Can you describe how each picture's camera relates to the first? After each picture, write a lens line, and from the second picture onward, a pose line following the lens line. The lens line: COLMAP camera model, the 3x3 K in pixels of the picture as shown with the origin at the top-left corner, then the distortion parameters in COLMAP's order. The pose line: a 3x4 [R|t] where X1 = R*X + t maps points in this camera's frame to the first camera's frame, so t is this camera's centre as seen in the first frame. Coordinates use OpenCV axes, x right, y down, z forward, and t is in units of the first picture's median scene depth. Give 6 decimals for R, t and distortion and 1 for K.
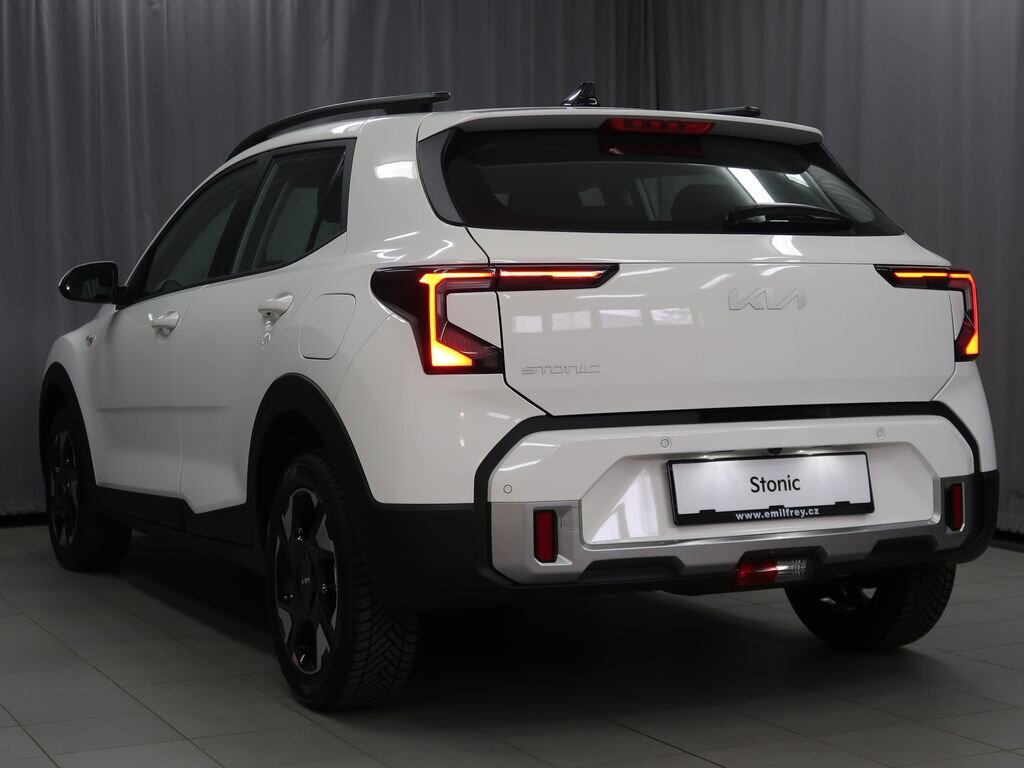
lens RADIAL K [[1802.8, 0, 512.0], [0, 1802.8, 384.0], [0, 0, 1]] dist [0.006246, 0.028587]
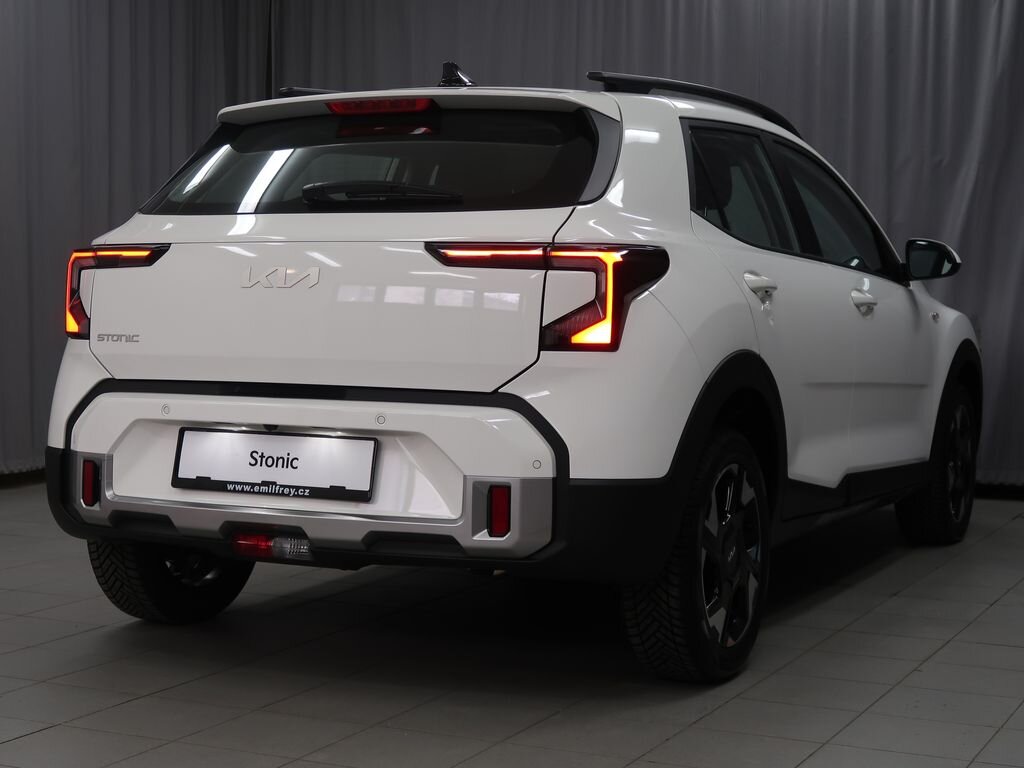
lens RADIAL K [[1755.1, 0, 512.0], [0, 1755.1, 384.0], [0, 0, 1]] dist [0.001509, -0.021729]
pose [[0.616609, 0.055596, -0.785304, 0.973802], [-0.045045, 0.998361, 0.035310, -0.027354], [0.785980, 0.013601, 0.618102, 0.482532]]
